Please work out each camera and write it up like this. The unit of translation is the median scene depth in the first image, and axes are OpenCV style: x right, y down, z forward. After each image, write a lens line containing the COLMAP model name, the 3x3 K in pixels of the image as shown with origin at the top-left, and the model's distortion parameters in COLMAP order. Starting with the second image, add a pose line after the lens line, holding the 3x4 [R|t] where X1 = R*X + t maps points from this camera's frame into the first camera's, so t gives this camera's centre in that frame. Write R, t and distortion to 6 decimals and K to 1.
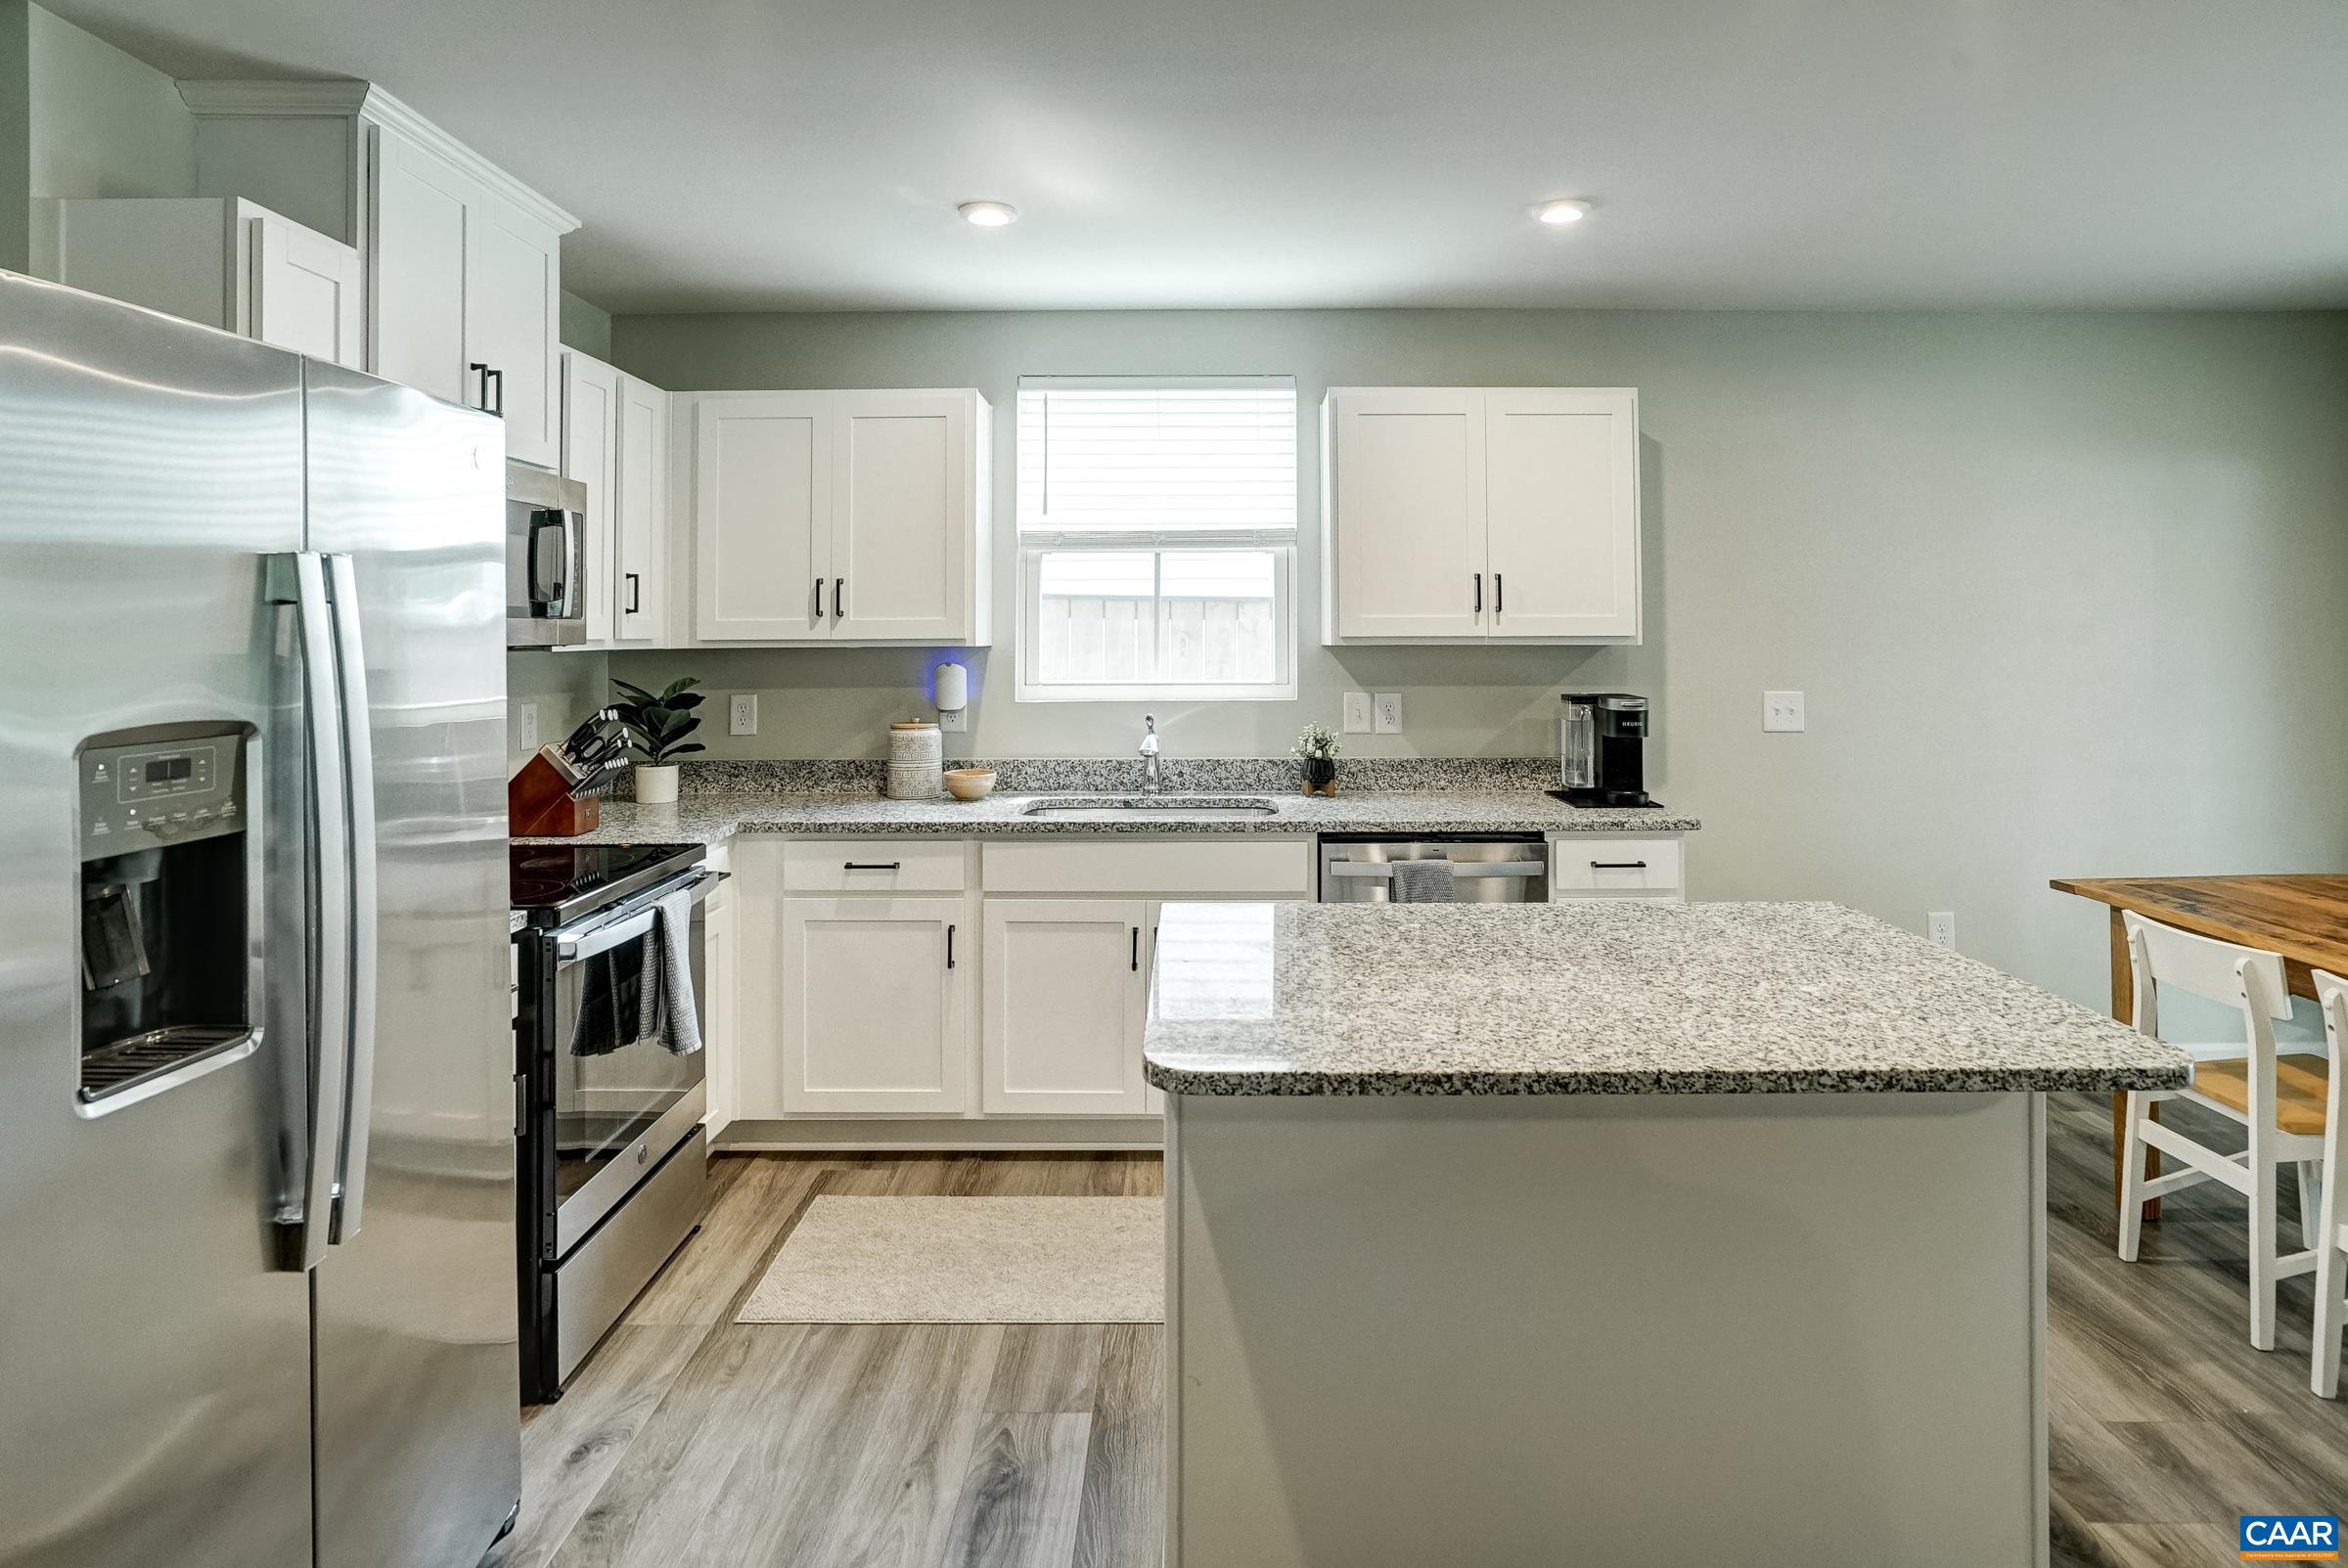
lens RADIAL K [[1313.1, 0, 1184.6], [0, 1313.1, 598.4], [0, 0, 1]] dist [-0.003540, 0.000686]
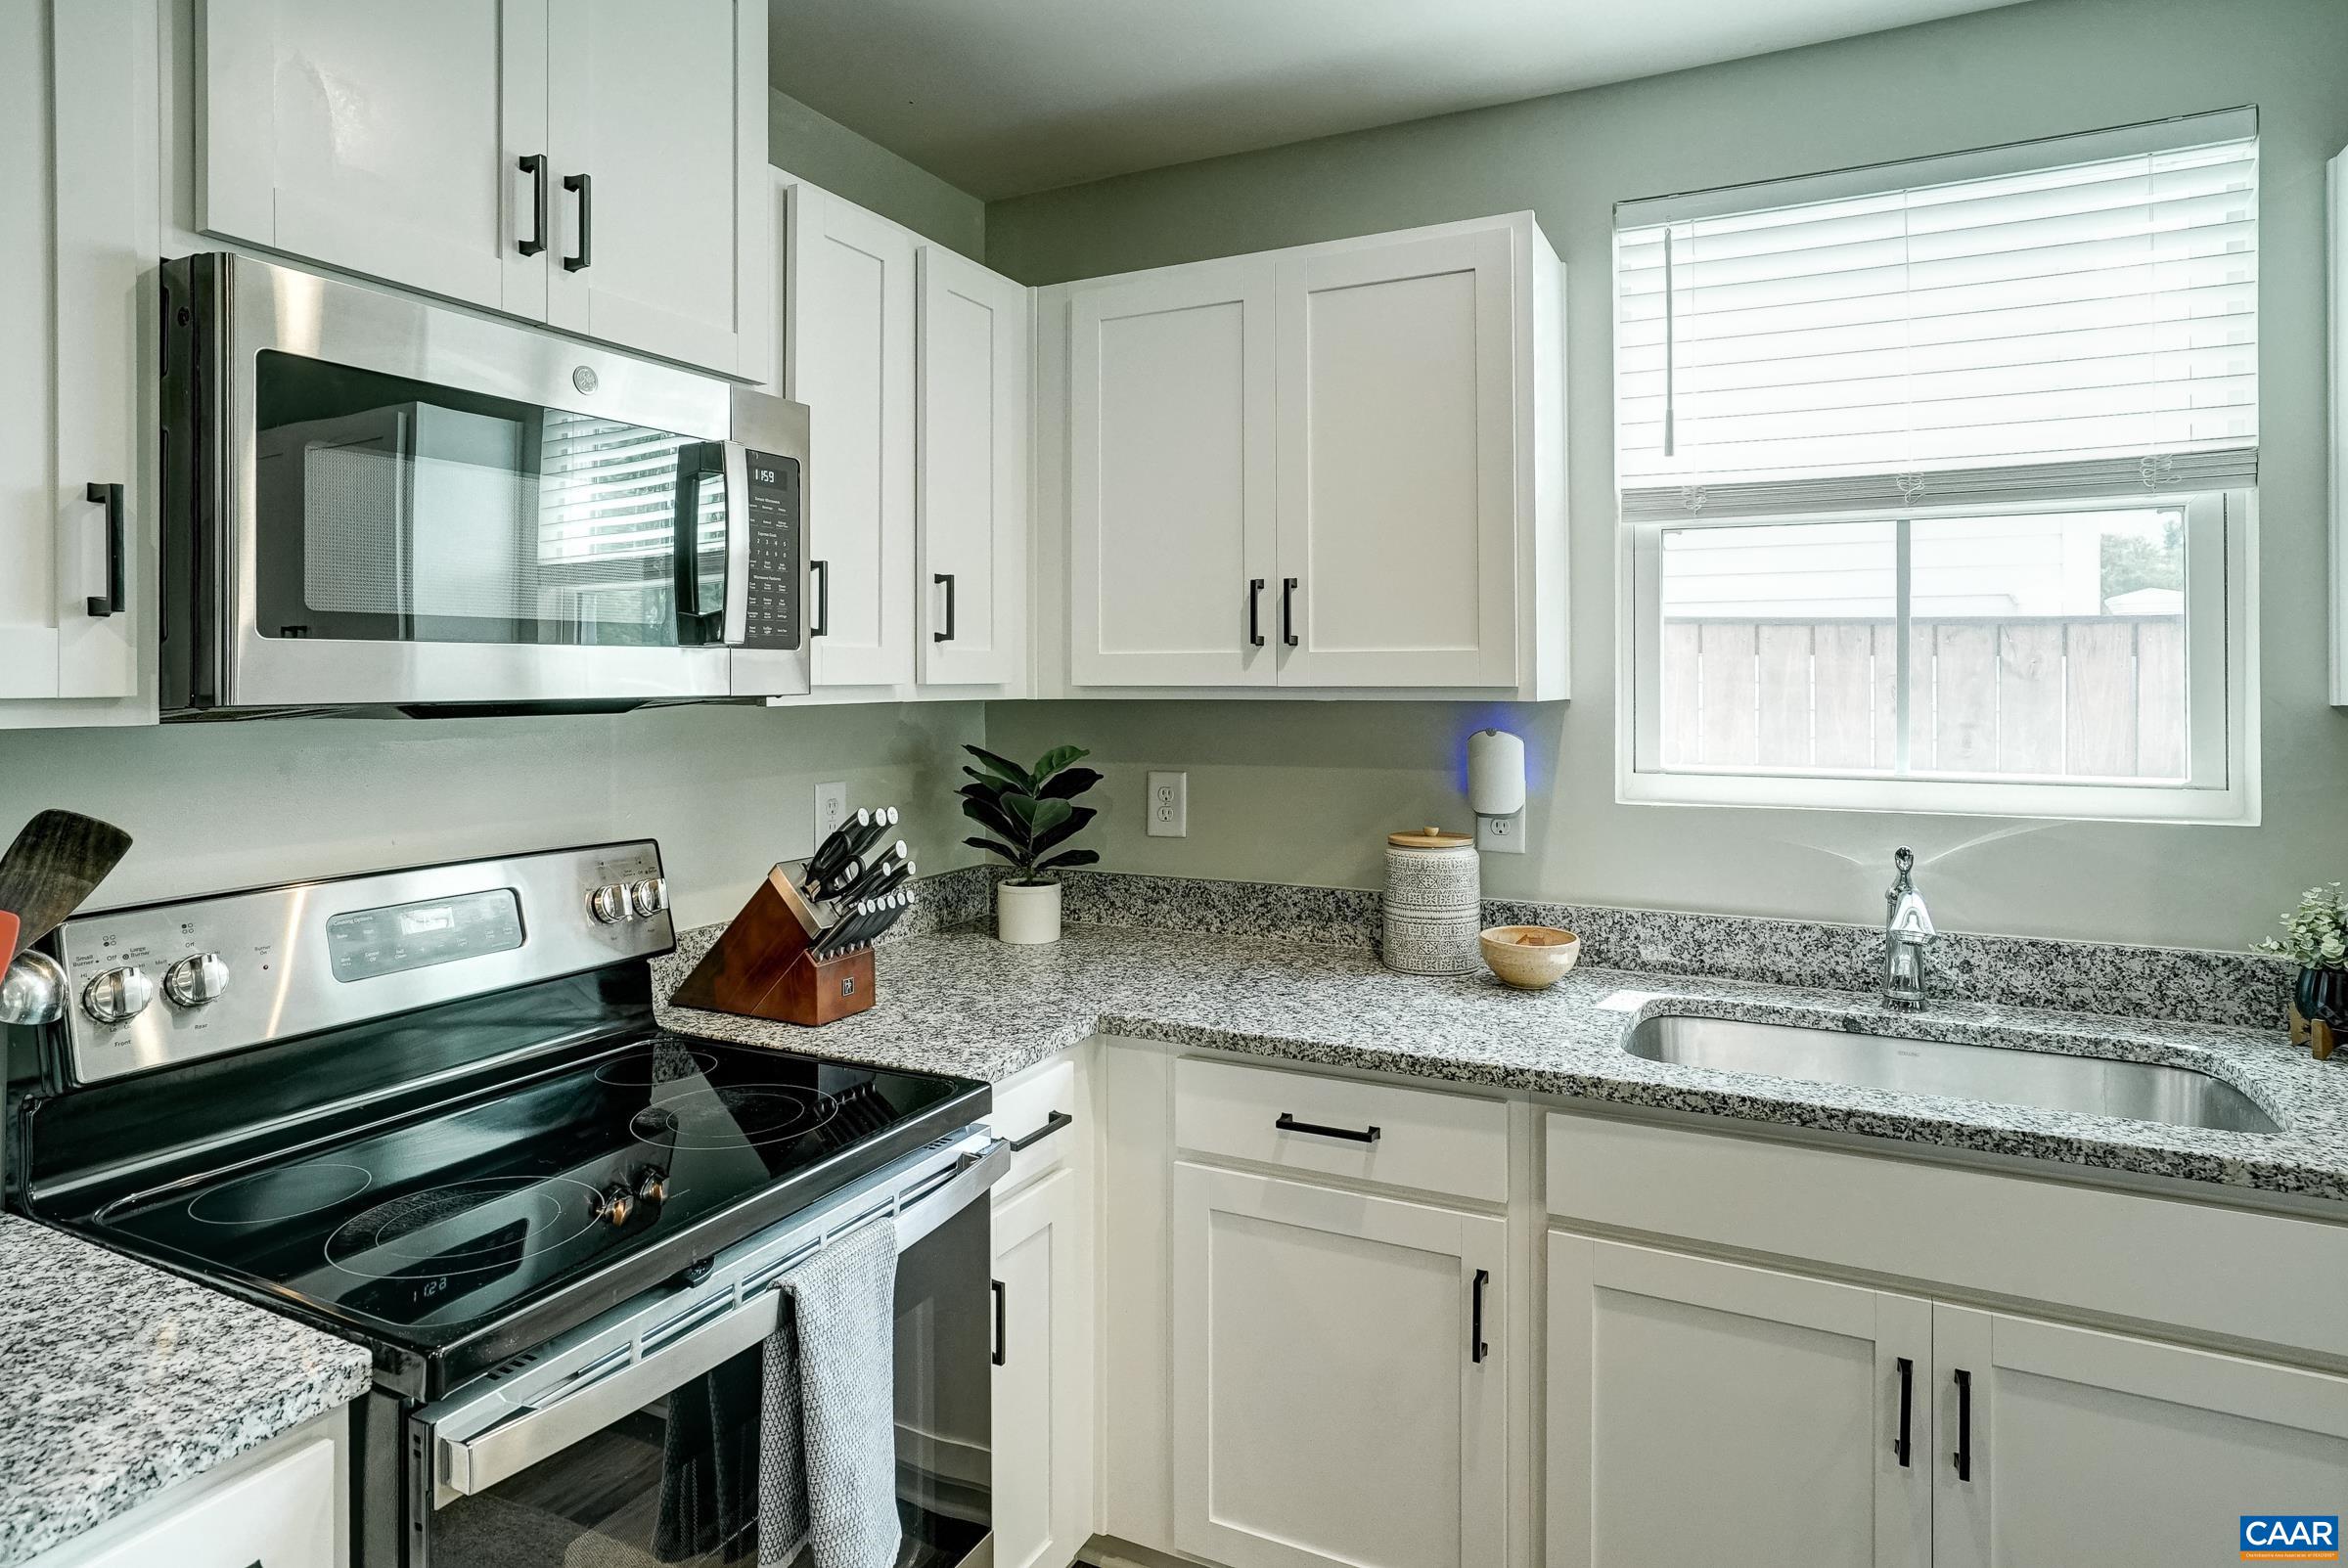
lens RADIAL K [[1329.4, 0, 1175.0], [0, 1329.4, 656.4], [0, 0, 1]] dist [-0.024690, 0.002416]
pose [[0.901762, -0.002424, -0.432226, -0.059320], [0.007458, 0.999923, 0.009953, 0.011627], [0.432169, -0.012199, 0.901710, 0.450665]]
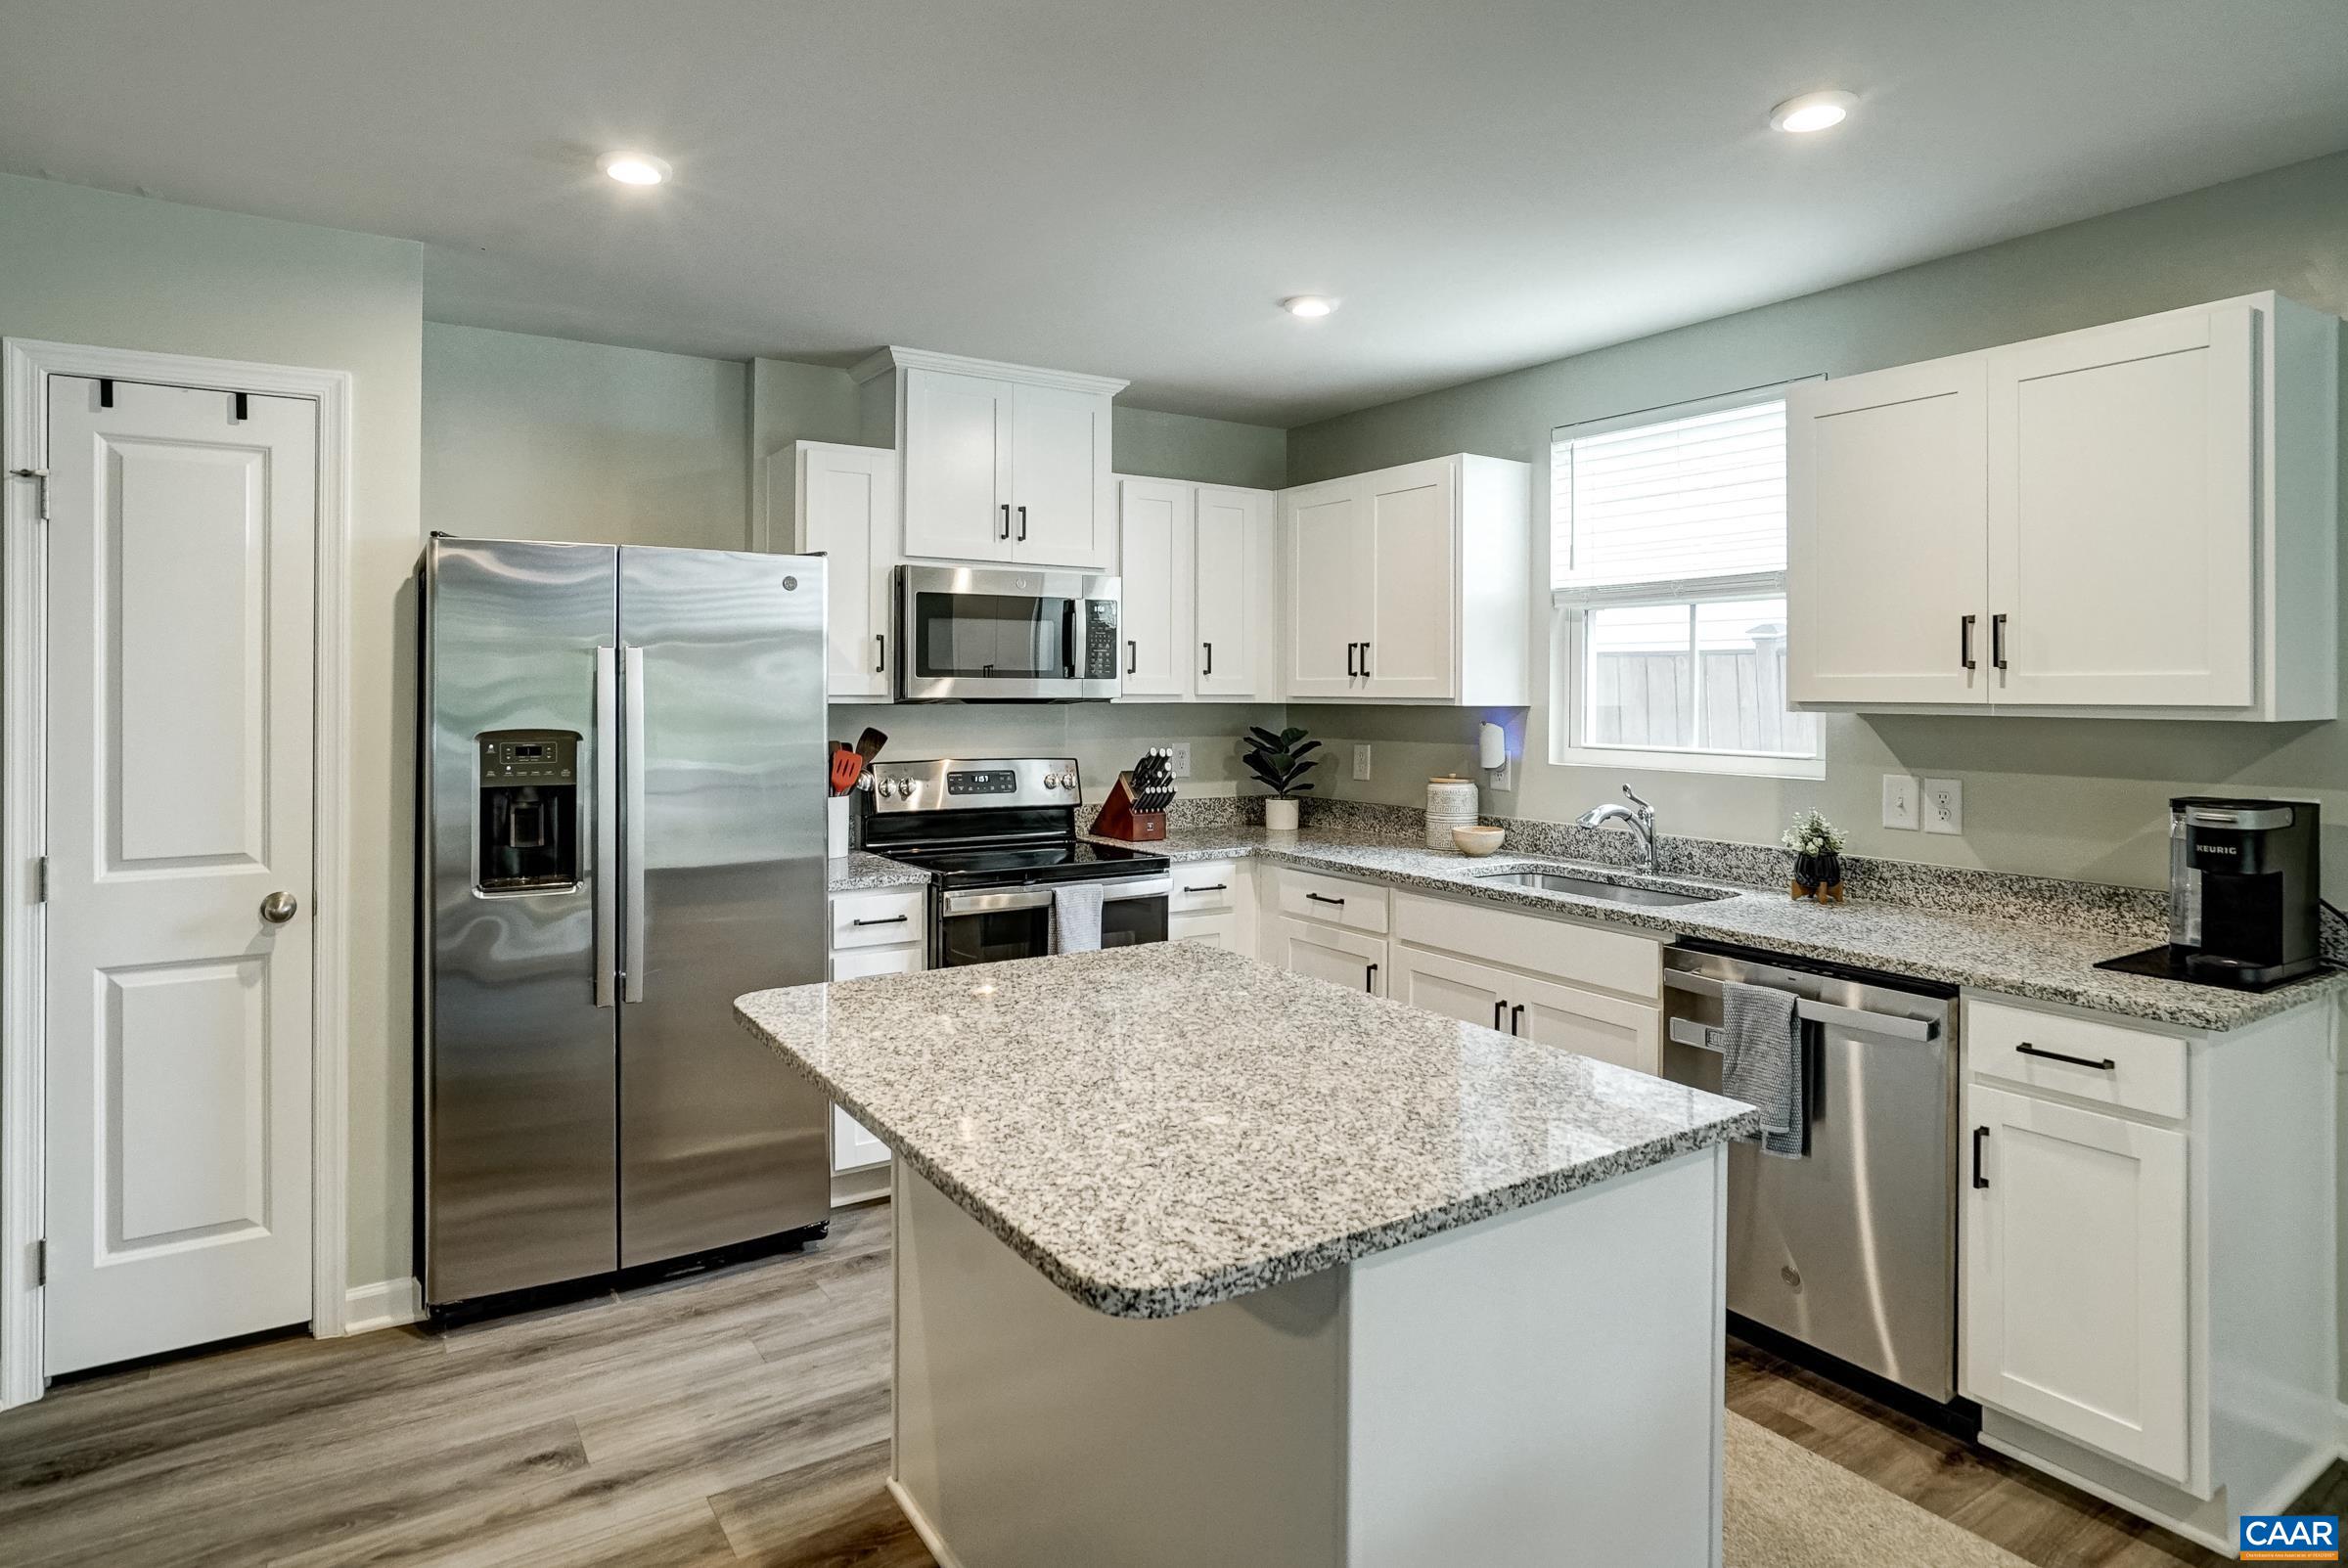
lens RADIAL K [[1295.3, 0, 1160.0], [0, 1295.3, 677.8], [0, 0, 1]] dist [-0.001676, 0.000790]
pose [[0.556313, -0.000497, -0.830973, 0.539591], [0.013846, 0.999867, 0.008672, 0.002727], [0.830857, -0.016330, 0.556246, 0.237027]]
